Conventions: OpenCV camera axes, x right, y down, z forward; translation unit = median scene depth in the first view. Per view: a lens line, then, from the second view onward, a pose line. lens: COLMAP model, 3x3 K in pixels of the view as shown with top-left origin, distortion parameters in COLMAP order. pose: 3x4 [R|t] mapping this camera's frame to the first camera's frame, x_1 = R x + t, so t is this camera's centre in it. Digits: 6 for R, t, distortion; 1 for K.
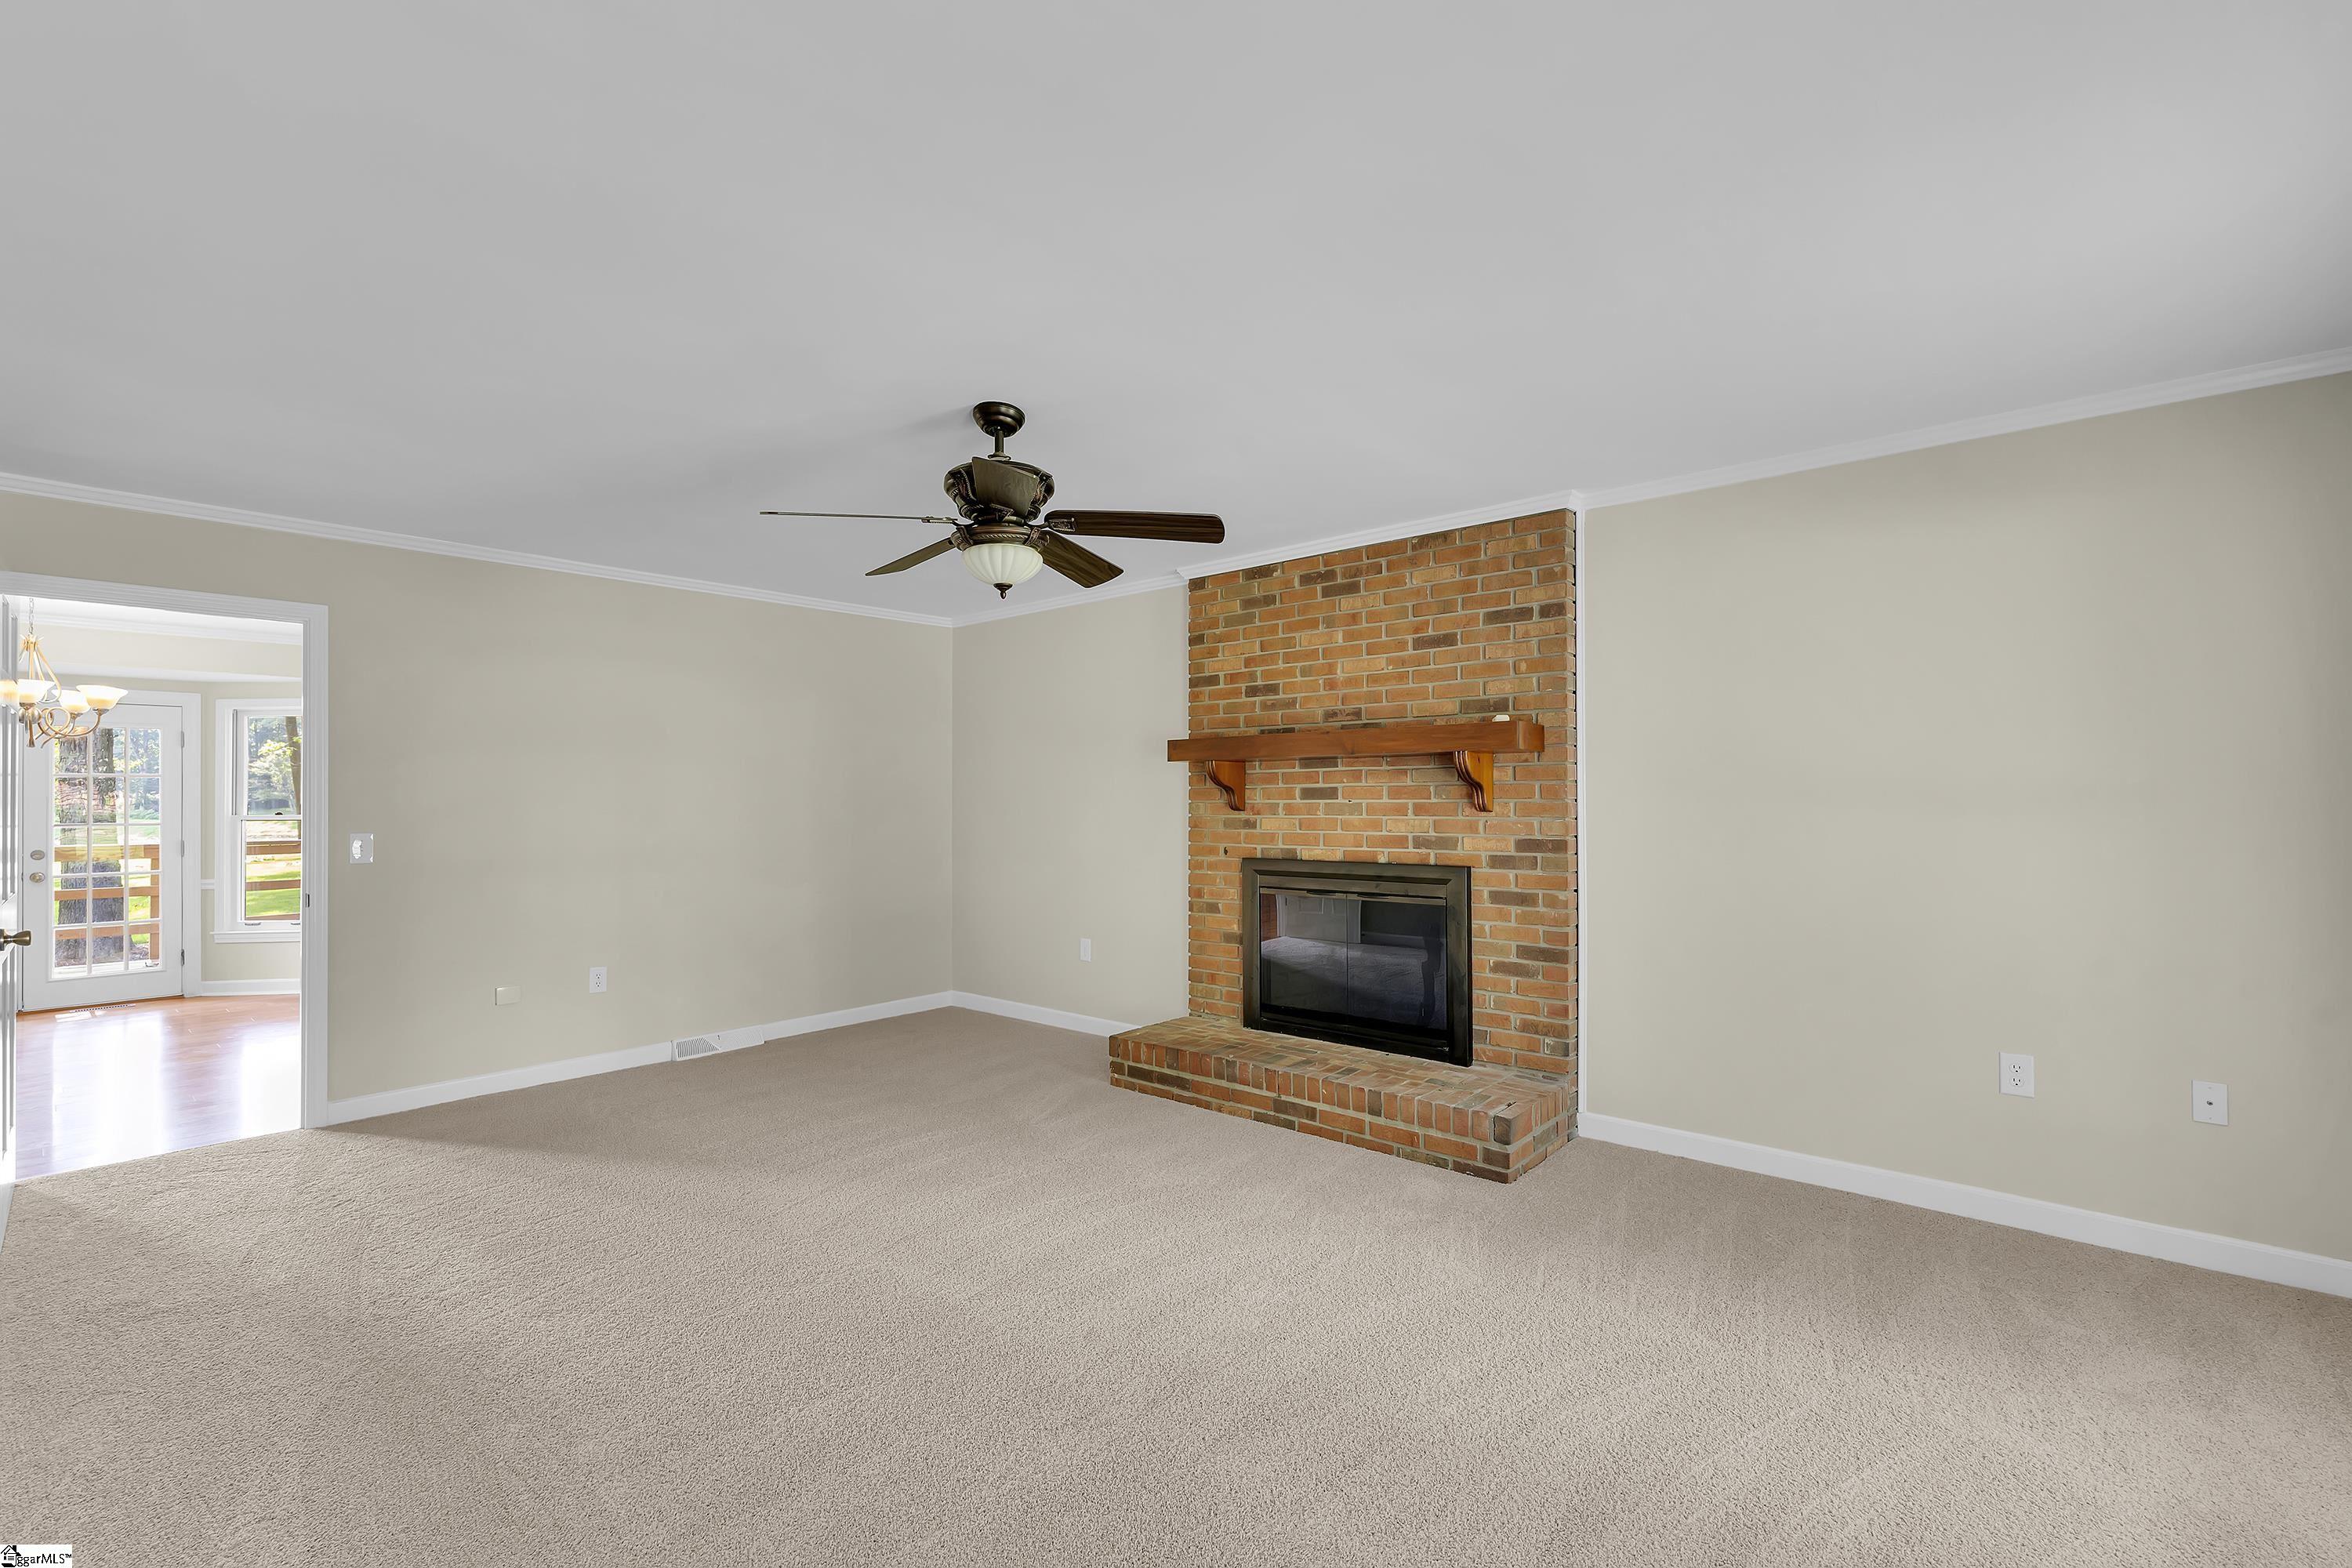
lens RADIAL K [[1026.1, 0, 1177.1], [0, 1026.1, 794.0], [0, 0, 1]] dist [-0.004526, 0.000115]
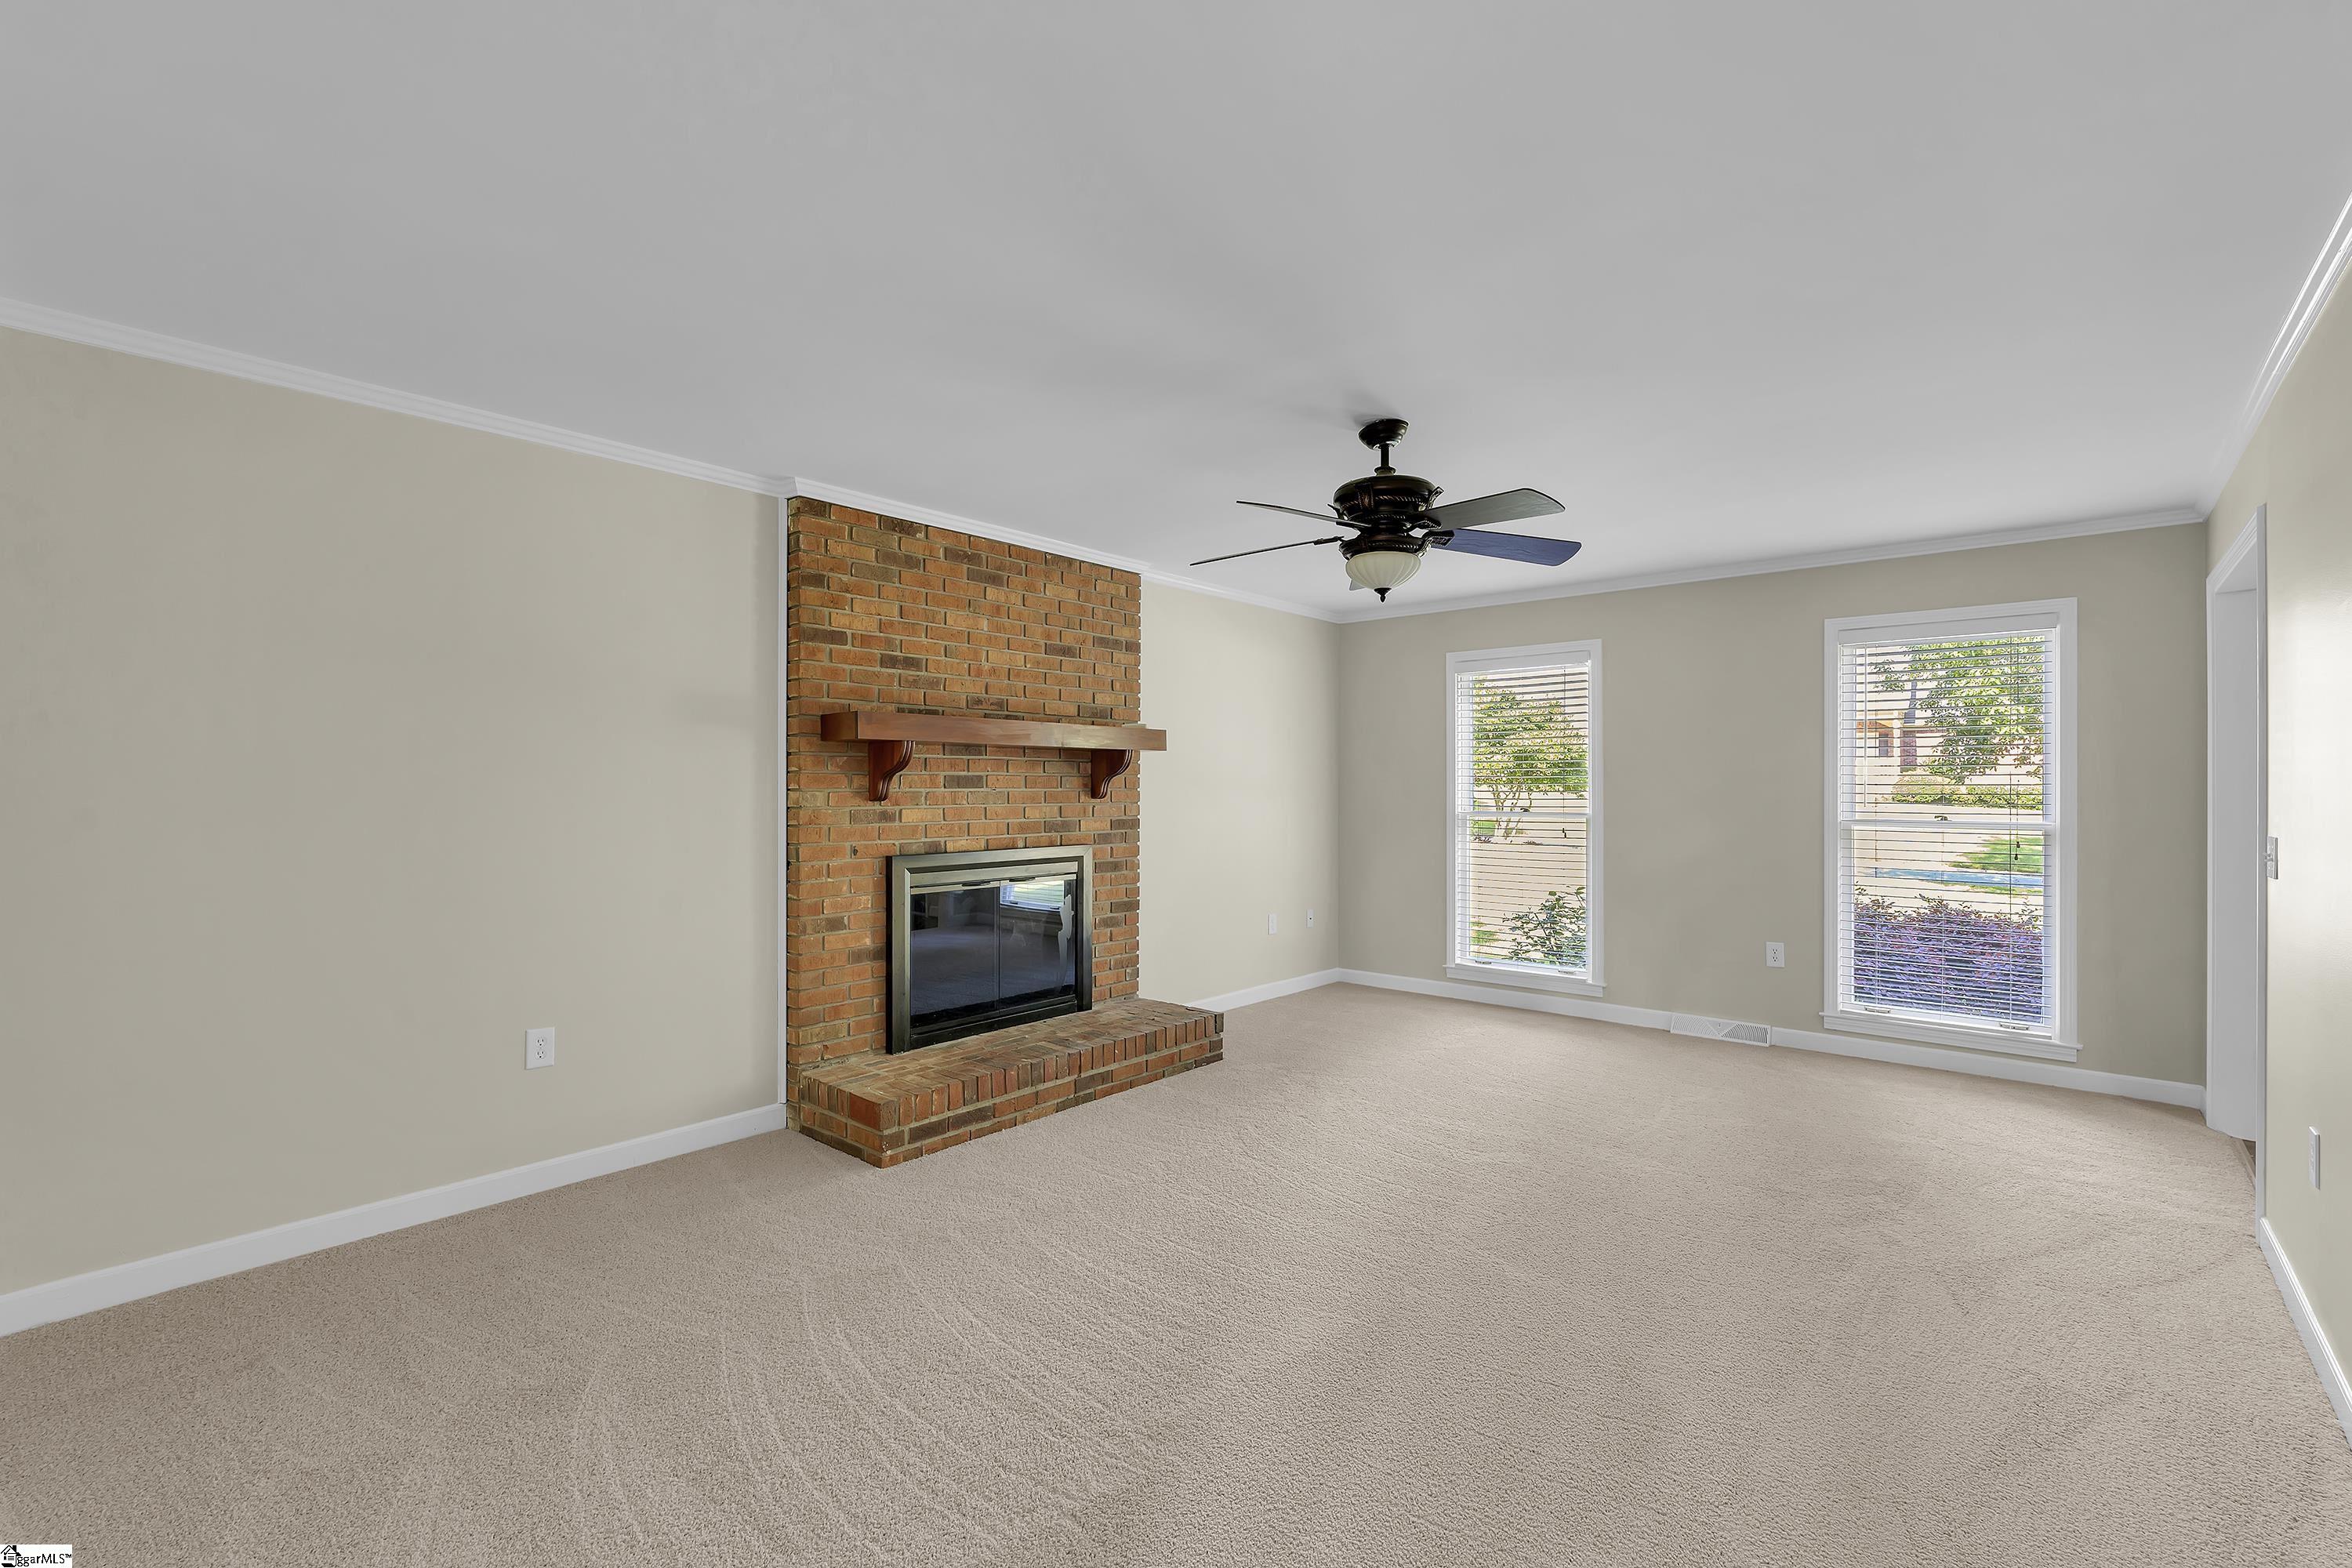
lens RADIAL K [[1026.1, 0, 1172.5], [0, 1026.1, 797.8], [0, 0, 1]] dist [-0.004526, 0.000115]
pose [[0.003050, -0.006132, 0.999977, -0.812498], [-0.006565, 0.999960, 0.006152, 0.007022], [-0.999974, -0.006584, 0.003010, 0.790604]]
